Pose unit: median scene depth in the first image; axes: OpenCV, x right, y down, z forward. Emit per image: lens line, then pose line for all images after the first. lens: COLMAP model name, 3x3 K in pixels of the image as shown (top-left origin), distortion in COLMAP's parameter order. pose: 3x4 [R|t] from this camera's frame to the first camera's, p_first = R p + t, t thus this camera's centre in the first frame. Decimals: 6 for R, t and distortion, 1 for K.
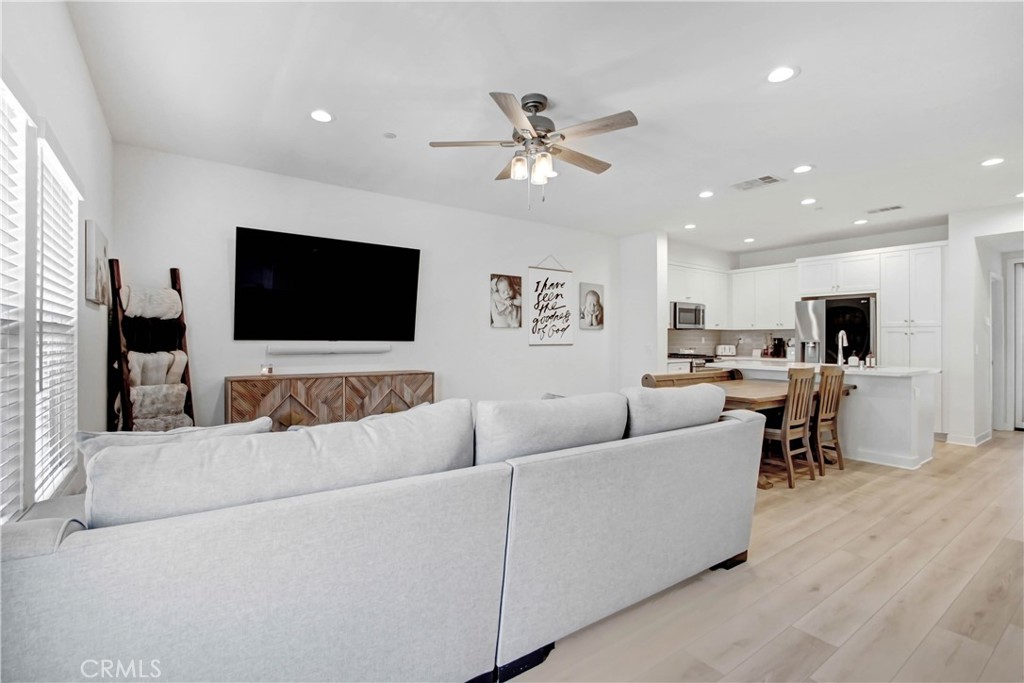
lens RADIAL K [[477.7, 0, 508.4], [0, 477.7, 343.5], [0, 0, 1]] dist [-0.014275, 0.002565]
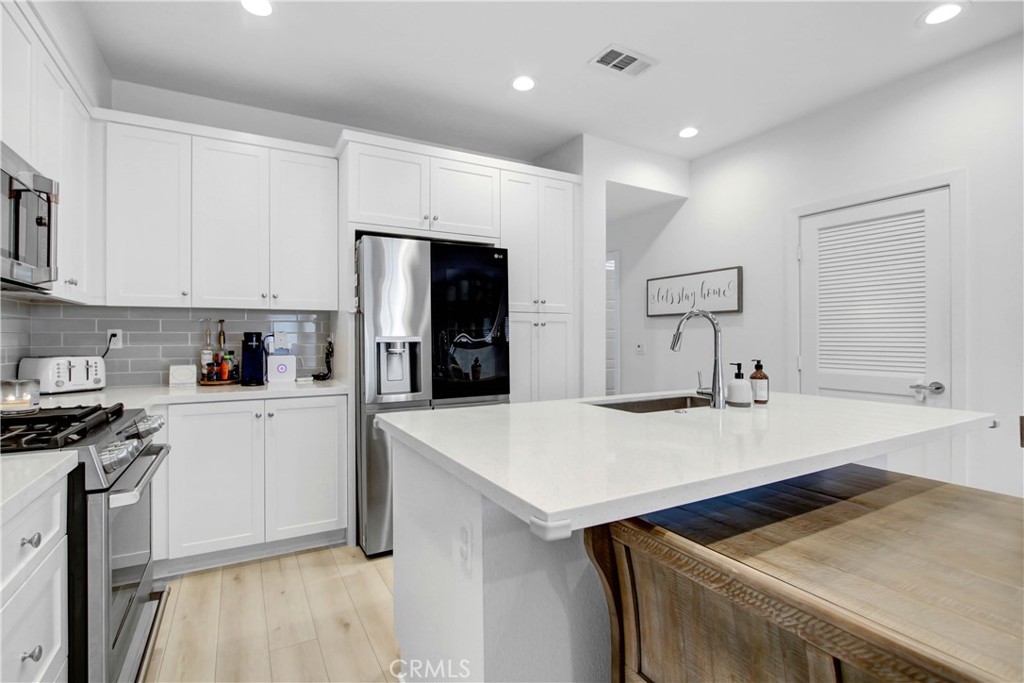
lens RADIAL K [[477.7, 0, 506.4], [0, 477.7, 340.7], [0, 0, 1]] dist [-0.014275, 0.002565]
pose [[0.108287, -0.016396, 0.993984, 0.252674], [0.012732, 0.999805, 0.015105, -0.009728], [-0.994038, 0.011020, 0.108475, 0.907693]]
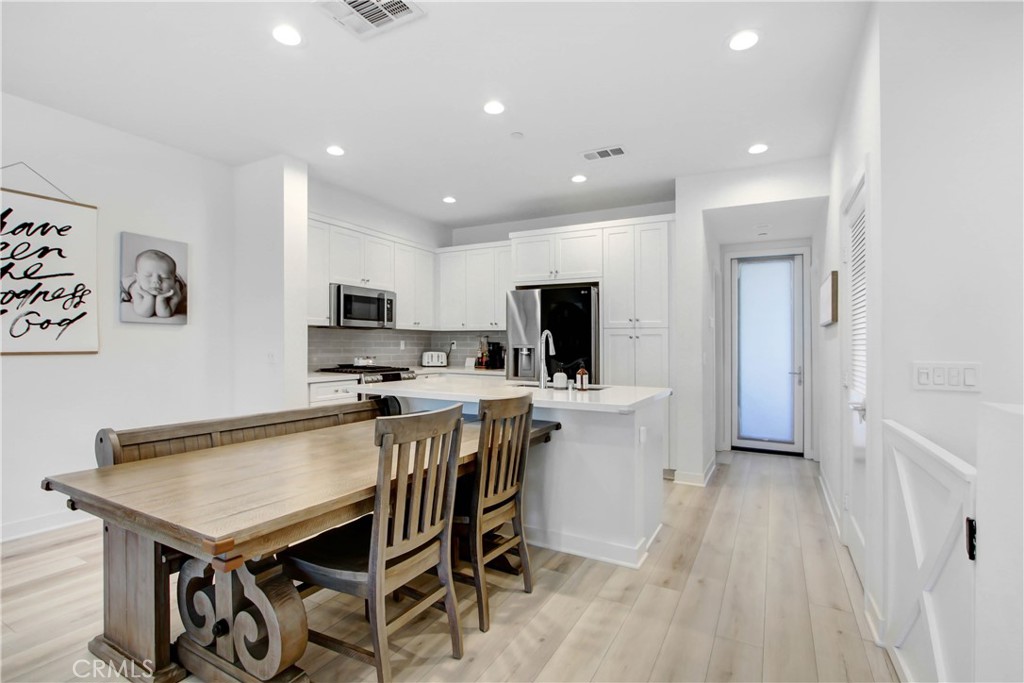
lens RADIAL K [[477.7, 0, 514.3], [0, 477.7, 342.7], [0, 0, 1]] dist [-0.014275, 0.002565]
pose [[0.900738, 0.005594, 0.434327, 0.324934], [-0.000860, 0.999938, -0.011096, -0.003338], [-0.434362, 0.009622, 0.900687, 0.375878]]
